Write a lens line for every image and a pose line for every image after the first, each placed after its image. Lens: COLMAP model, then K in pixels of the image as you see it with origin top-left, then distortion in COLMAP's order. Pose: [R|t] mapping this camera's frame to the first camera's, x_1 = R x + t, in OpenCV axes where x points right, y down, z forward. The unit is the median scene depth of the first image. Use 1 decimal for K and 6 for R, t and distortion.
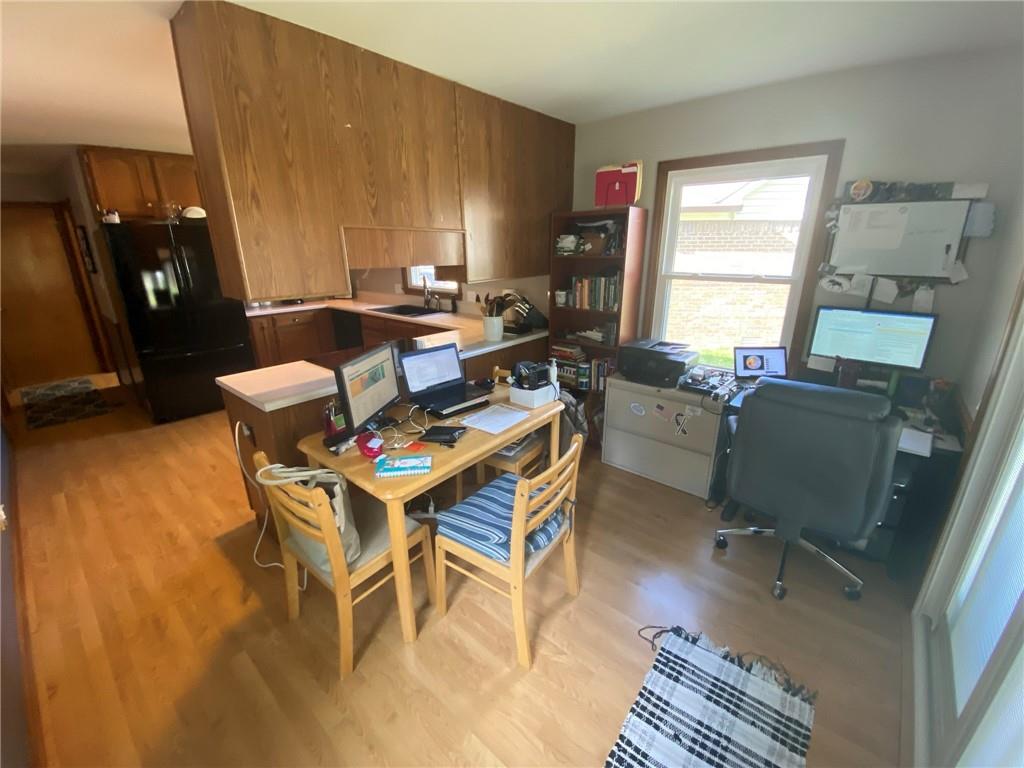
lens RADIAL K [[417.3, 0, 515.8], [0, 417.3, 384.2], [0, 0, 1]] dist [0.029364, -0.024667]
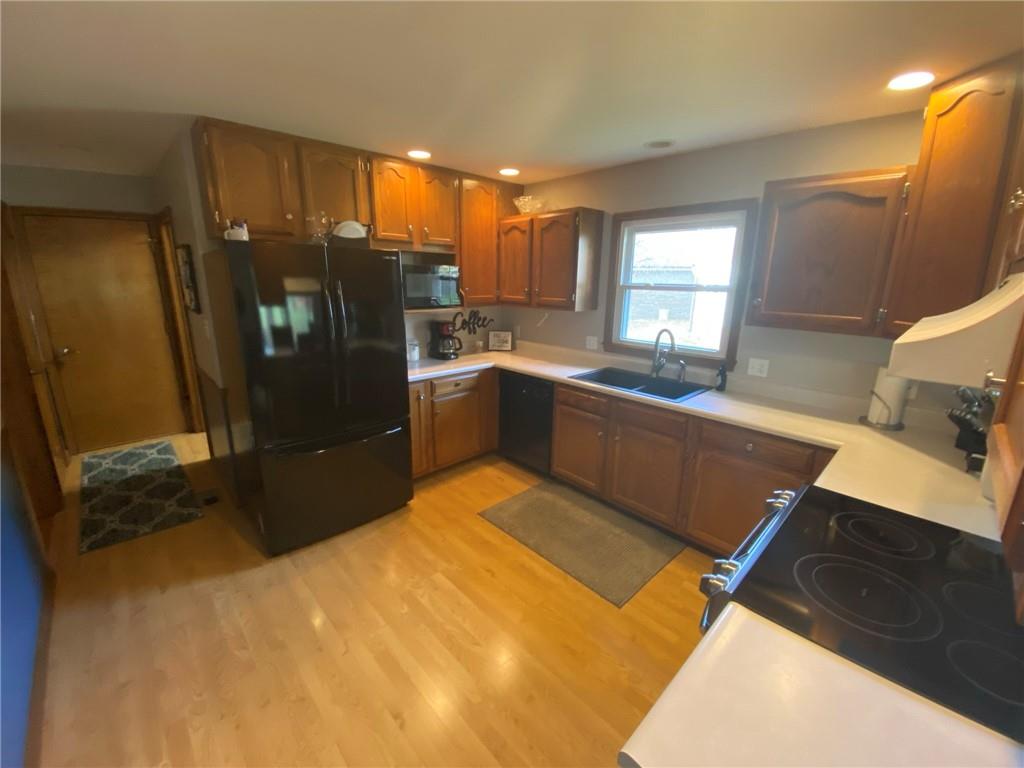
lens RADIAL K [[417.3, 0, 515.8], [0, 417.3, 384.2], [0, 0, 1]] dist [0.029364, -0.024667]
pose [[0.994344, 0.045628, -0.095910, -0.392277], [-0.051935, 0.996576, -0.064328, -0.124511], [0.092646, 0.068945, 0.993309, 0.348739]]
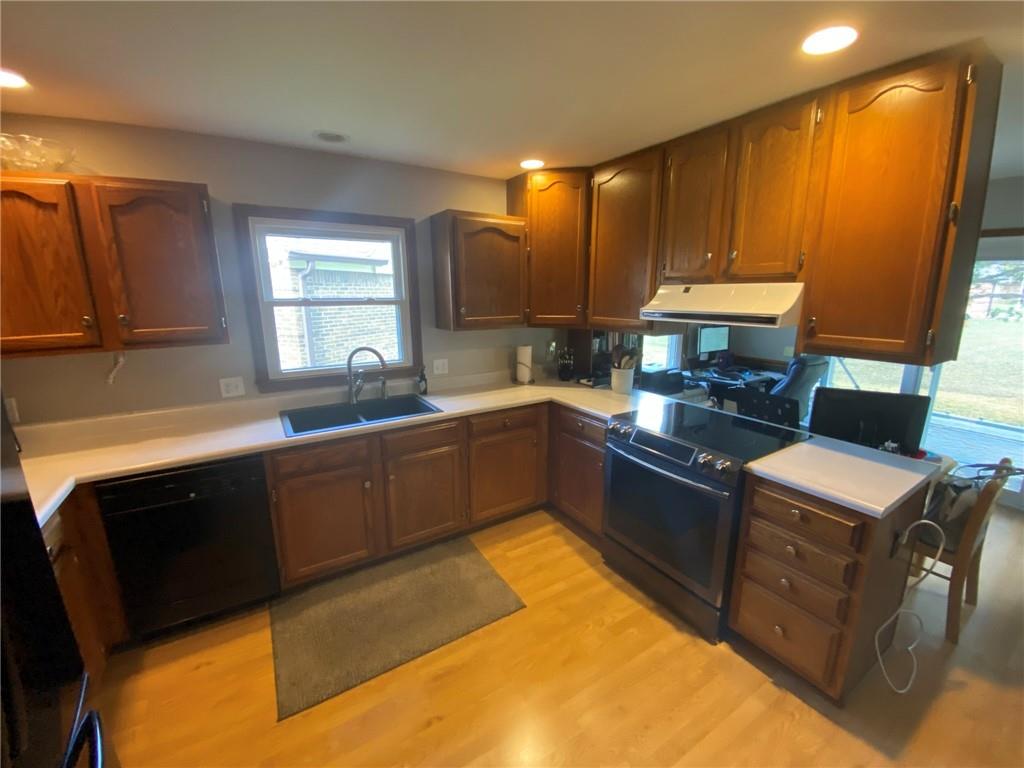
lens RADIAL K [[417.3, 0, 515.8], [0, 417.3, 384.2], [0, 0, 1]] dist [0.029364, -0.024667]
pose [[0.299642, -0.201678, 0.932492, -0.729291], [0.303234, 0.946851, 0.107344, -0.214638], [-0.904579, 0.250598, 0.344872, 0.632709]]
